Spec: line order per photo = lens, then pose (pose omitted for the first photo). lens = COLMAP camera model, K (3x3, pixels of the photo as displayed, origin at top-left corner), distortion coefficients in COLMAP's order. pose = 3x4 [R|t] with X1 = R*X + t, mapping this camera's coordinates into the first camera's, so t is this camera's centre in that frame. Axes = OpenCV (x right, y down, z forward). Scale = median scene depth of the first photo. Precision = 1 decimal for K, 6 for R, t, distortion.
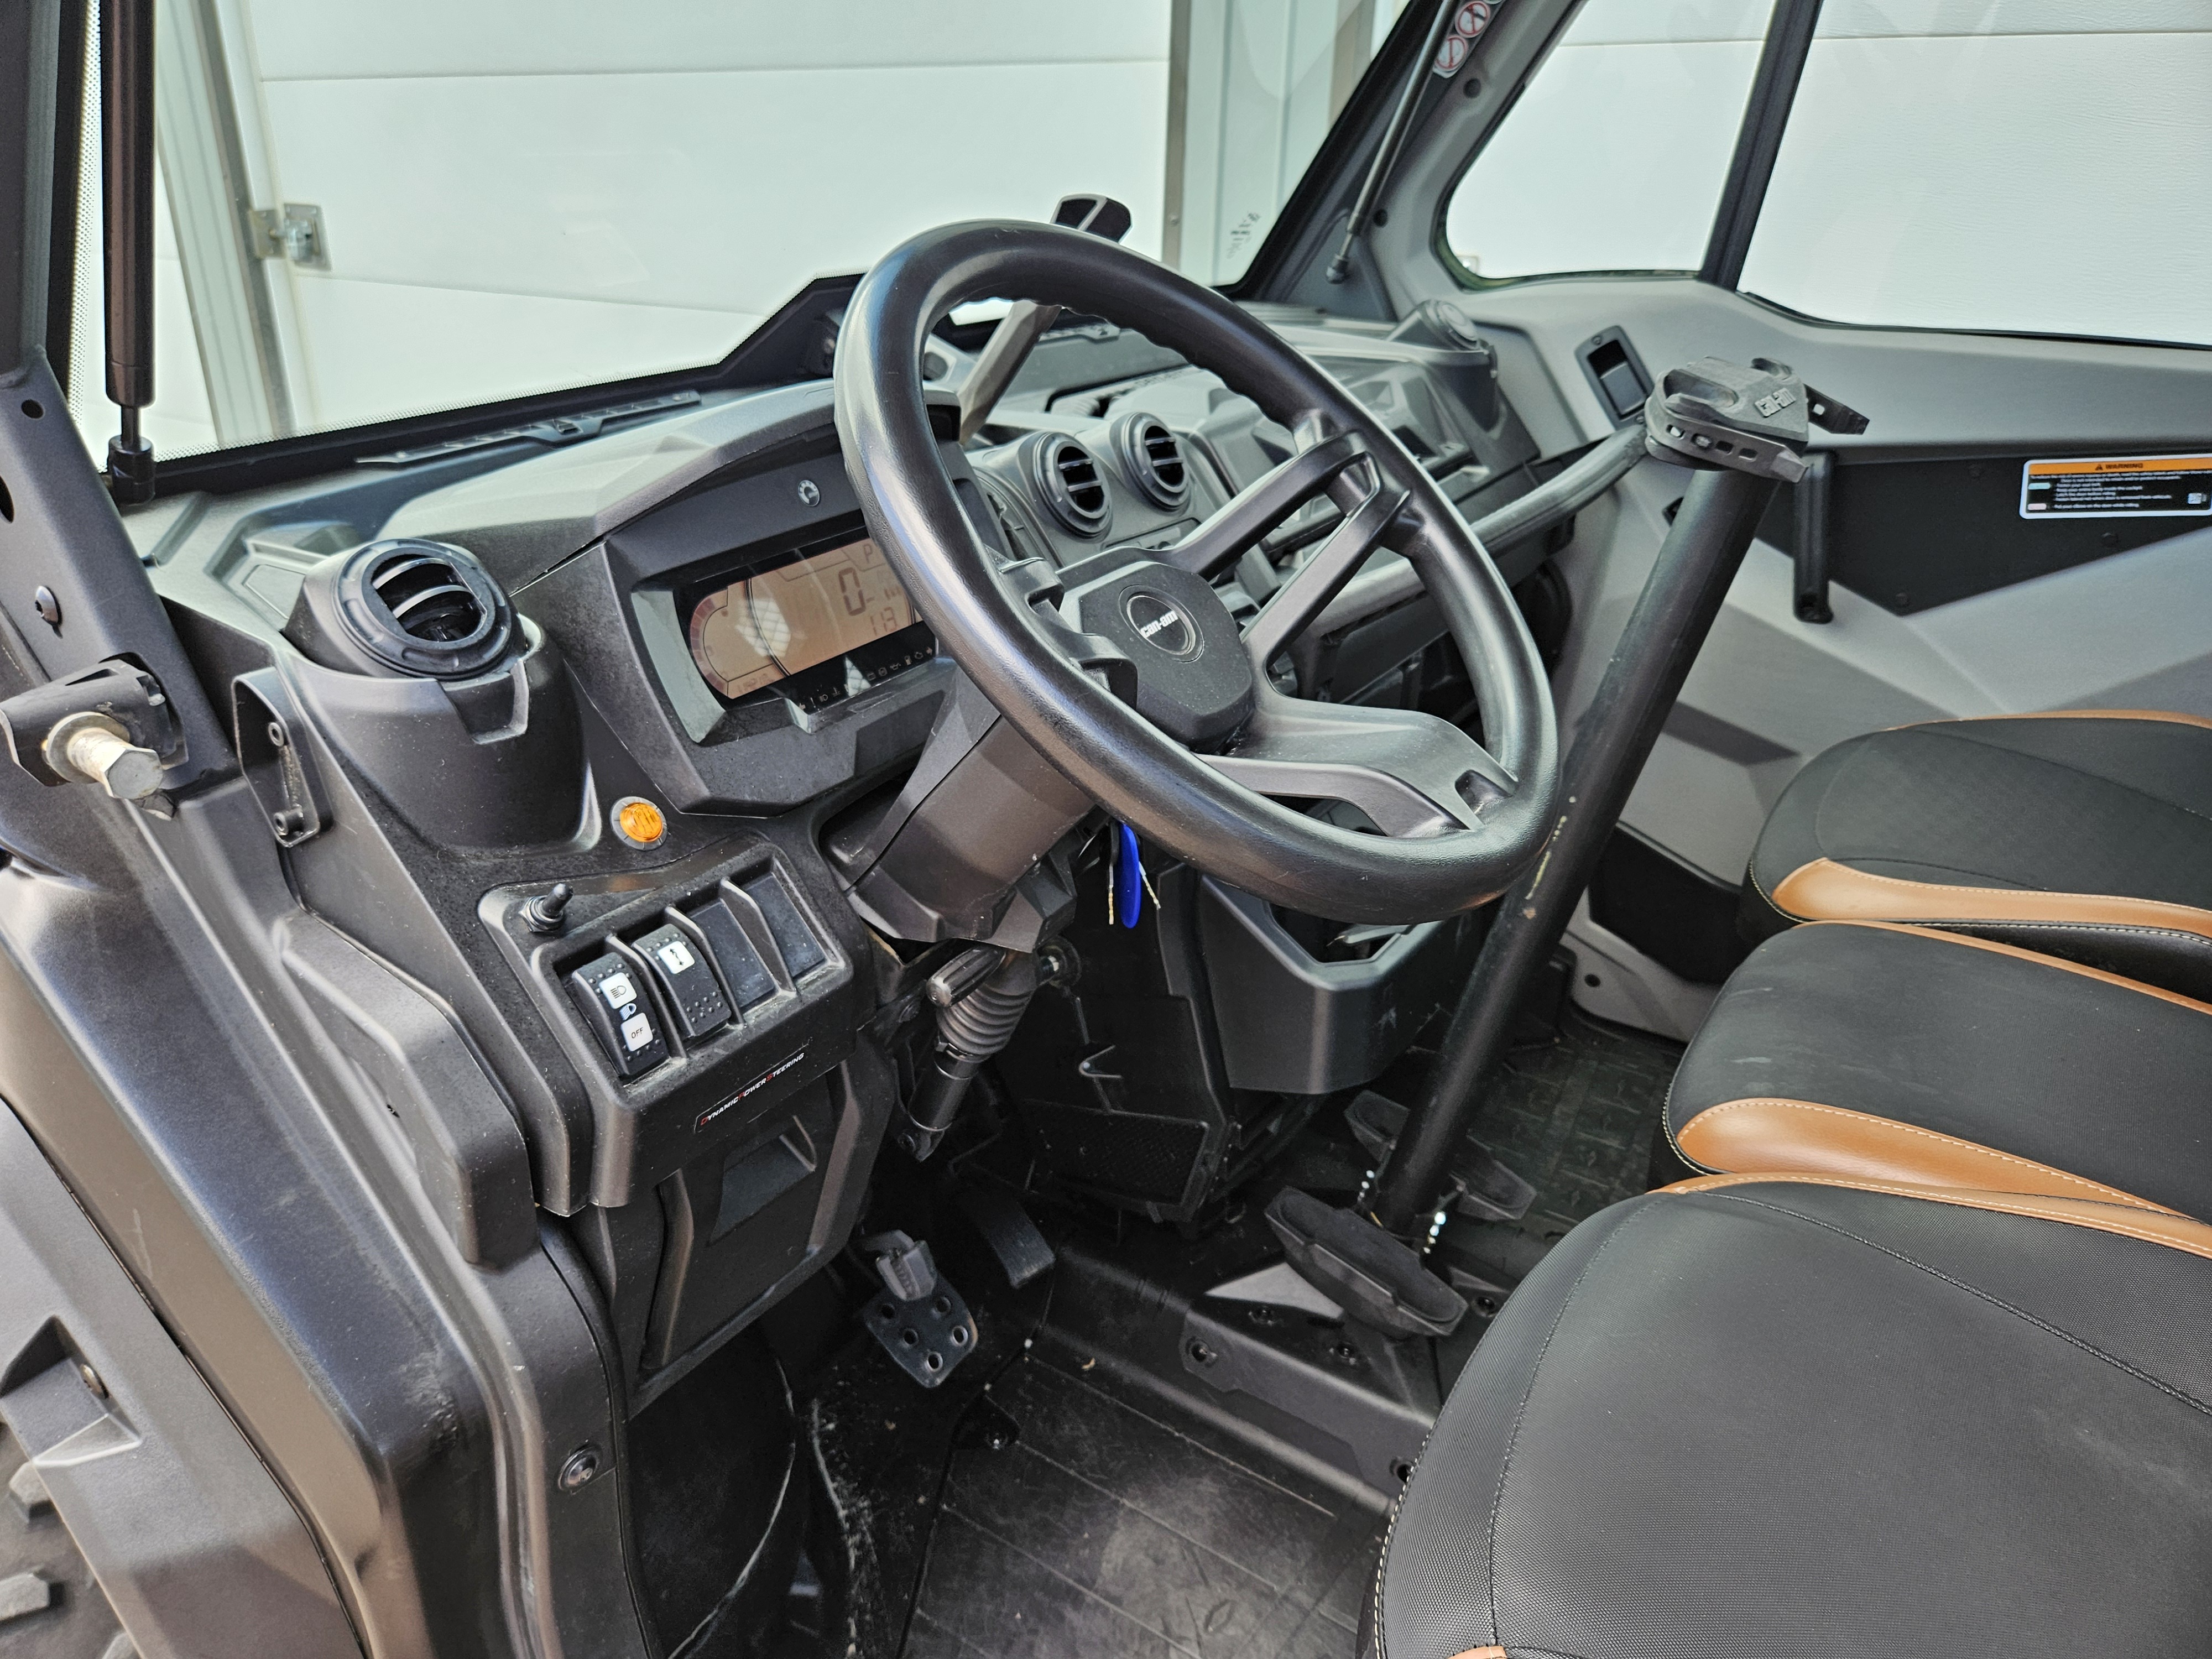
lens RADIAL K [[1502.0, 0, 1114.5], [0, 1502.0, 820.7], [0, 0, 1]] dist [0.067642, -0.065431]
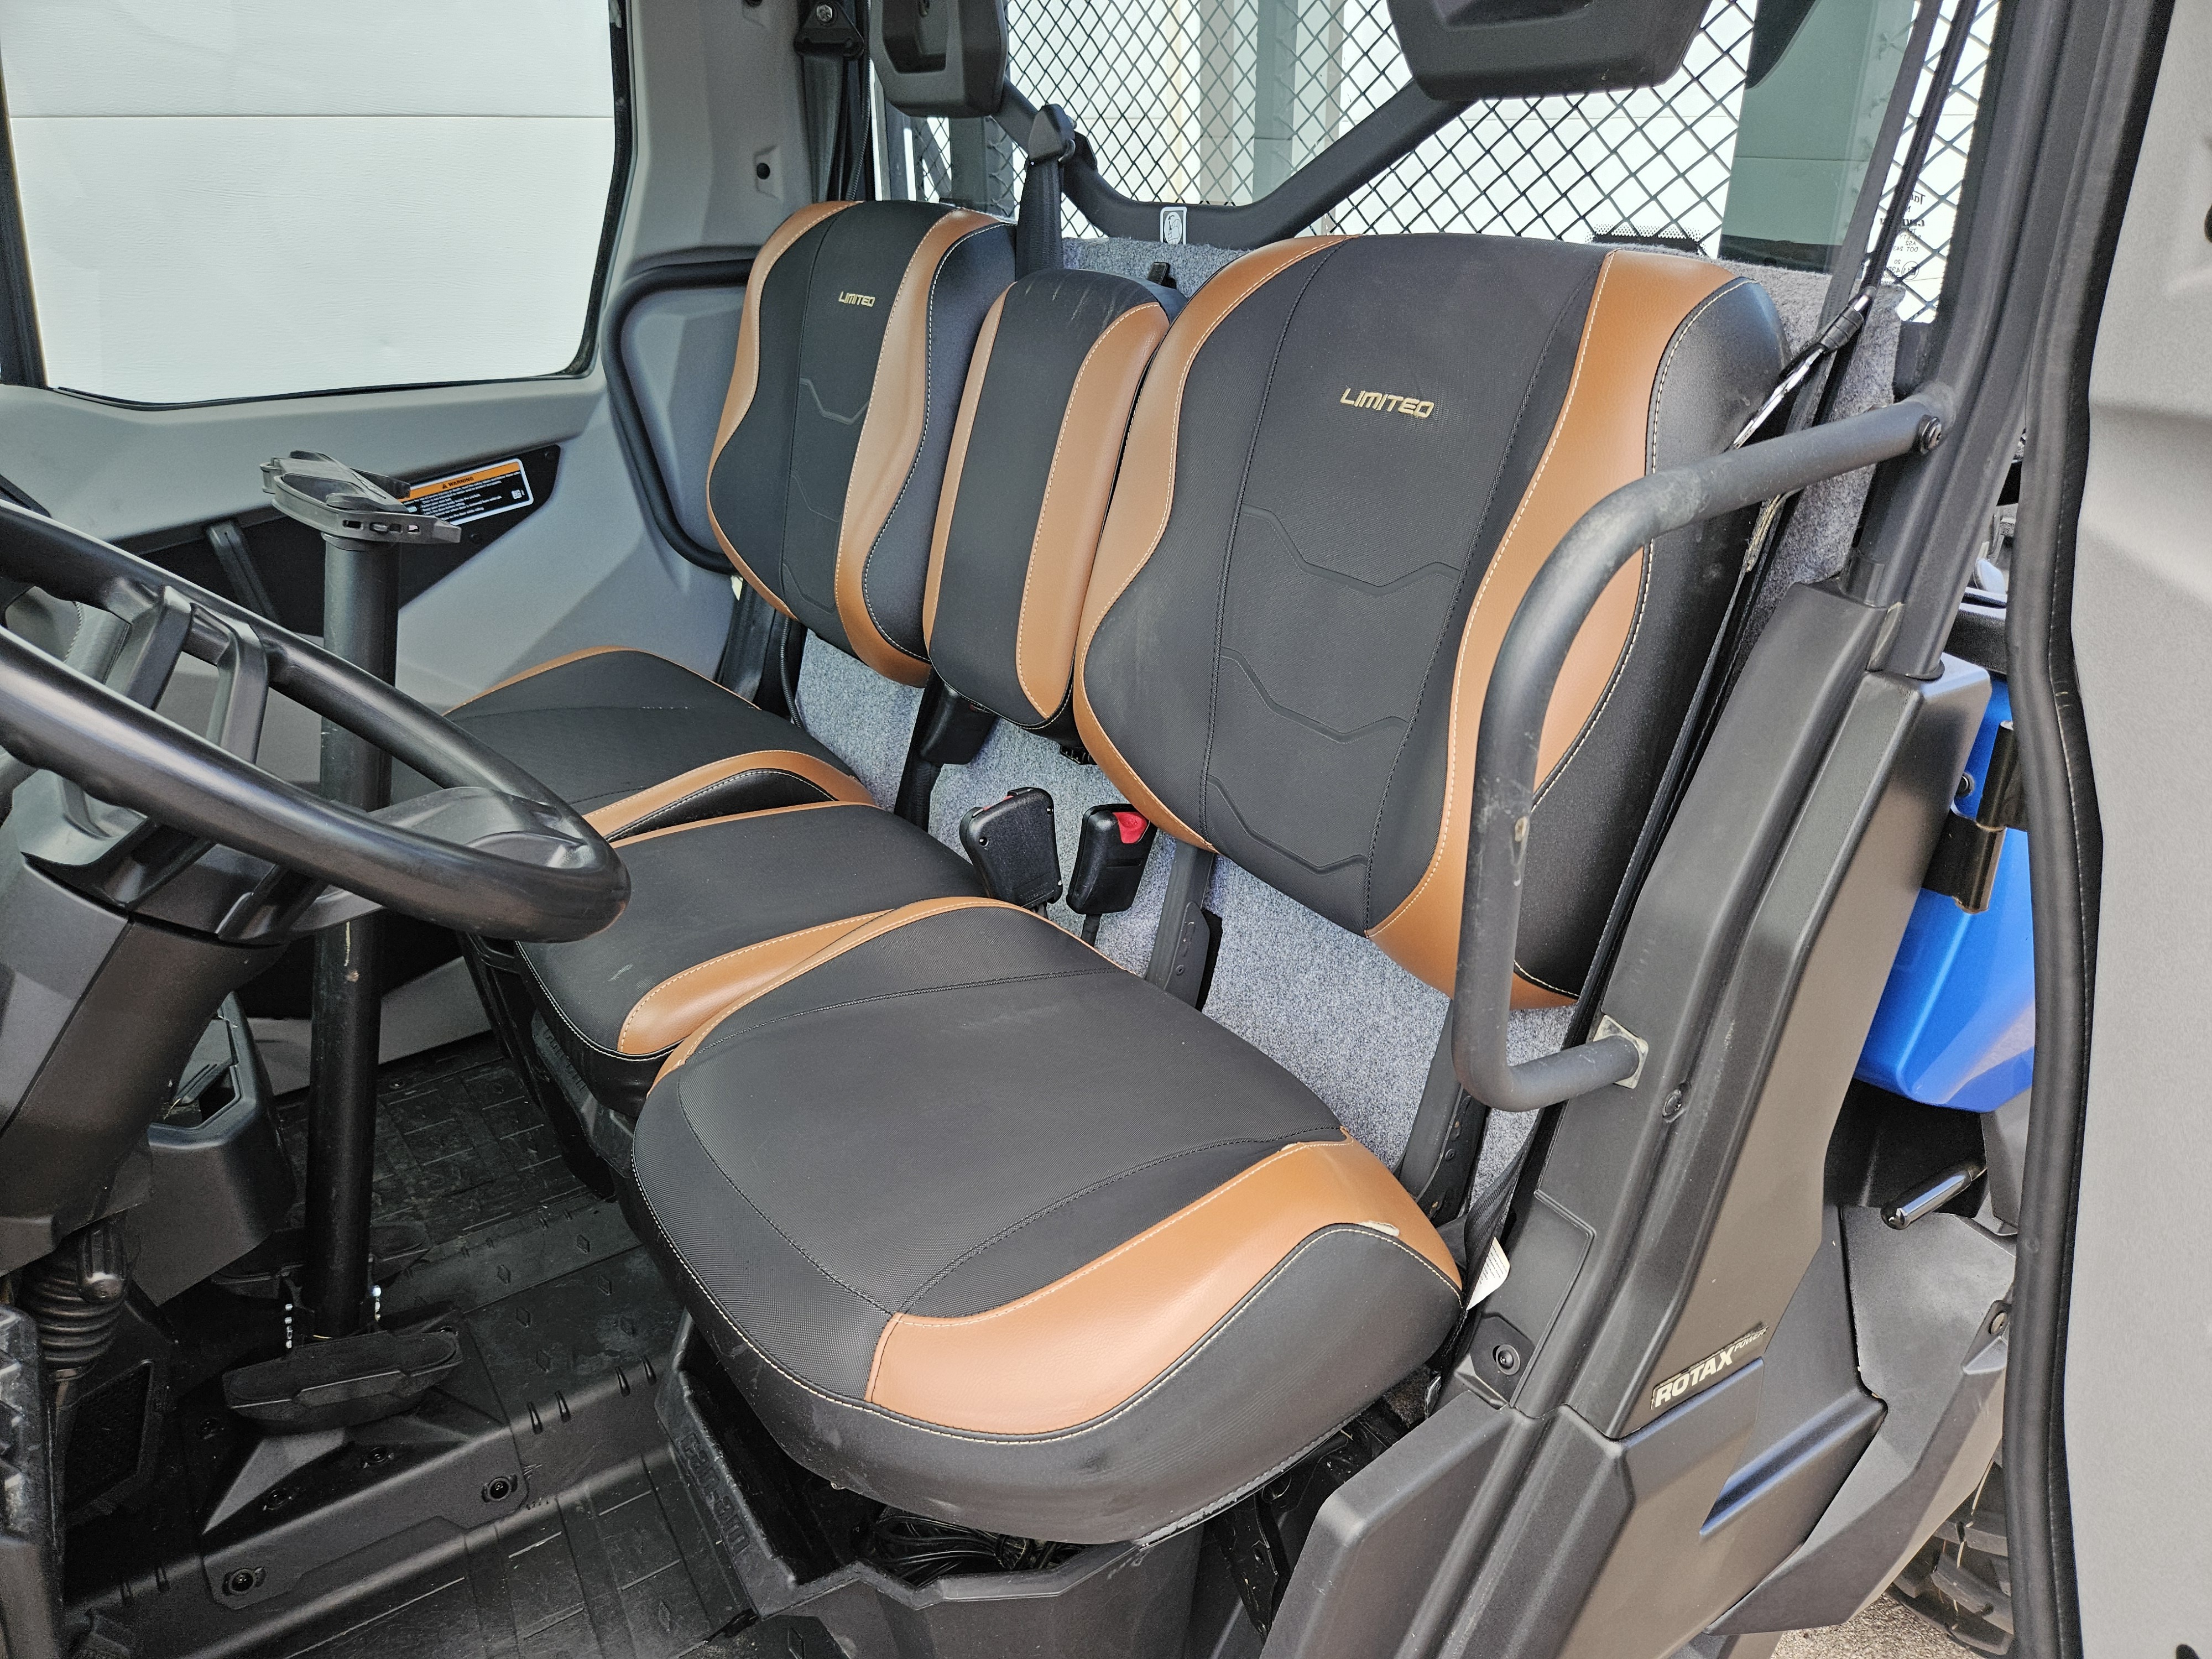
lens RADIAL K [[1502.0, 0, 1114.5], [0, 1502.0, 820.7], [0, 0, 1]] dist [0.067642, -0.065431]
pose [[0.386737, -0.382399, 0.839170, -0.340793], [0.388661, 0.892797, 0.227720, -0.065828], [-0.836288, 0.238085, 0.493901, -0.011249]]
